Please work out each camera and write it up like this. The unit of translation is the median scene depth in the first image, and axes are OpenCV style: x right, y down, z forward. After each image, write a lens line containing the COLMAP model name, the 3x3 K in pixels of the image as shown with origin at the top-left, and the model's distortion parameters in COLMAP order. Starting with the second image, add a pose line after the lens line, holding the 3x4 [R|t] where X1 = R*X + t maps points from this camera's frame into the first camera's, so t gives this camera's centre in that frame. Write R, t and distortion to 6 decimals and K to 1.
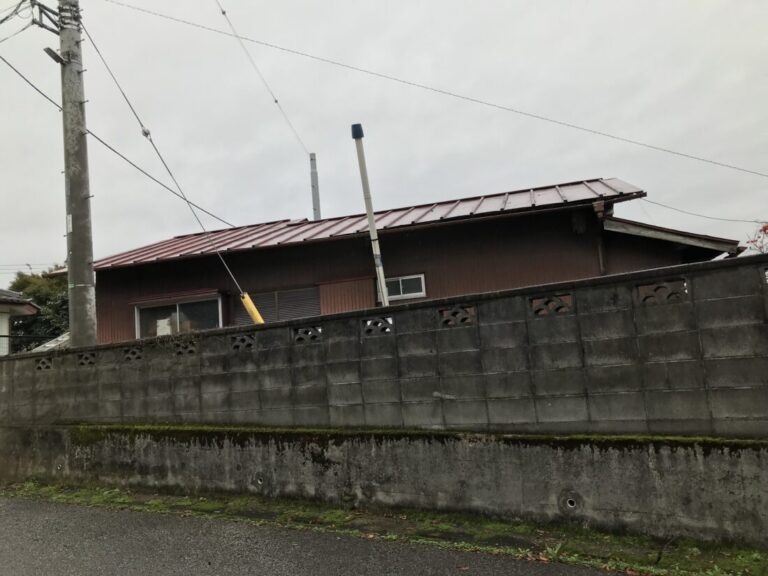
lens RADIAL K [[609.6, 0, 372.6], [0, 609.6, 283.5], [0, 0, 1]] dist [0.044952, -0.057309]
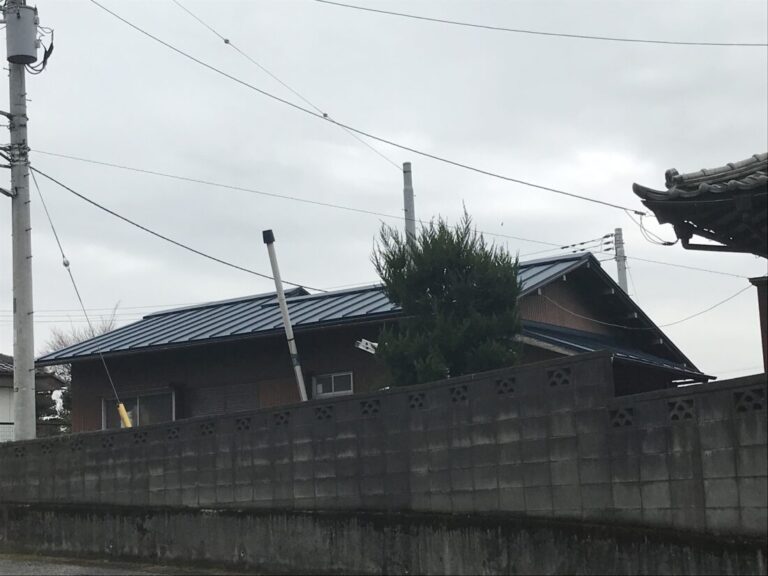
lens RADIAL K [[1303.6, 0, 384.0], [0, 1303.6, 288.0], [0, 0, 1]] dist [0.232643, -0.637416]
pose [[0.944871, -0.010762, -0.327267, 1.321197], [0.009738, 0.999941, -0.004768, -0.223211], [0.327299, 0.001318, 0.944920, -1.536250]]
